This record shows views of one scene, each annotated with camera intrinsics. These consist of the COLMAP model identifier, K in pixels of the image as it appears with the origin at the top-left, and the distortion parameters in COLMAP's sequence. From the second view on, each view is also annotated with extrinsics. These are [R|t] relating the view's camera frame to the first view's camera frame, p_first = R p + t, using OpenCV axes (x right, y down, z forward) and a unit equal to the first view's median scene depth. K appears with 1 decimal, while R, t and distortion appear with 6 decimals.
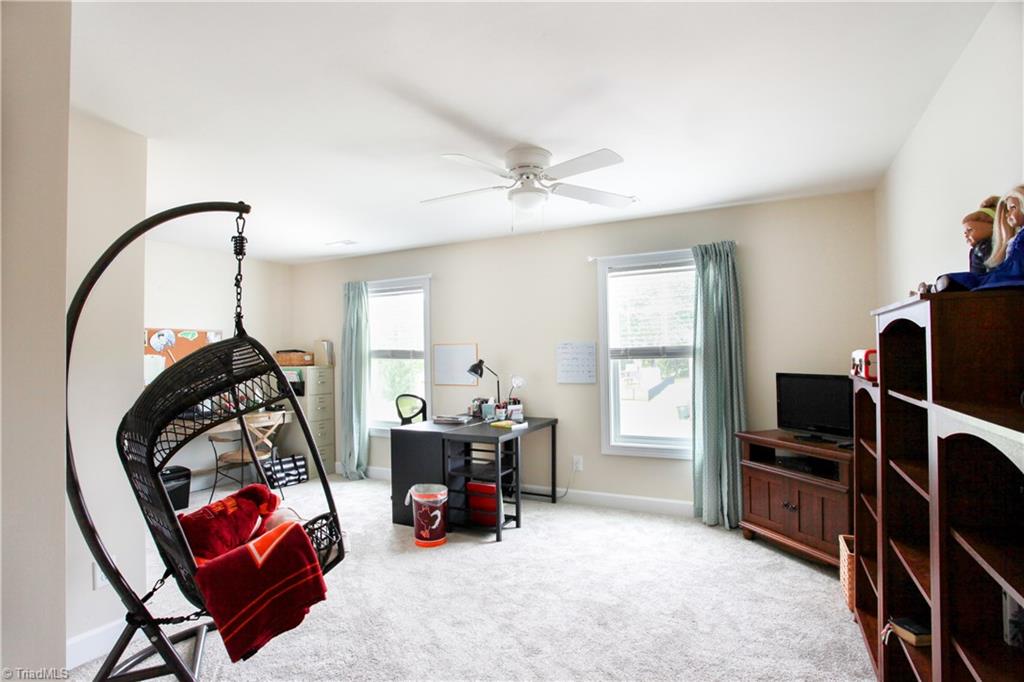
lens RADIAL K [[529.5, 0, 512.0], [0, 529.5, 341.0], [0, 0, 1]] dist [-0.000934, 0.000490]
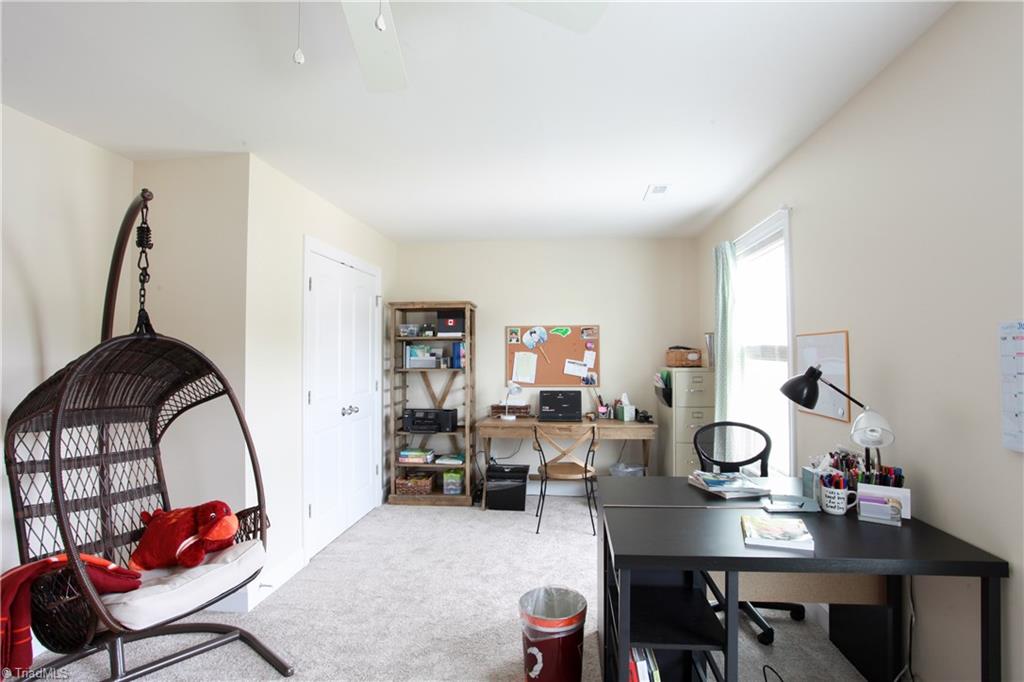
lens RADIAL K [[529.5, 0, 512.0], [0, 529.5, 341.0], [0, 0, 1]] dist [-0.000934, 0.000490]
pose [[0.364745, -0.013380, -0.931011, 0.269911], [0.025870, 0.999656, -0.004231, 0.008074], [0.930748, -0.022542, 0.364966, 0.600342]]
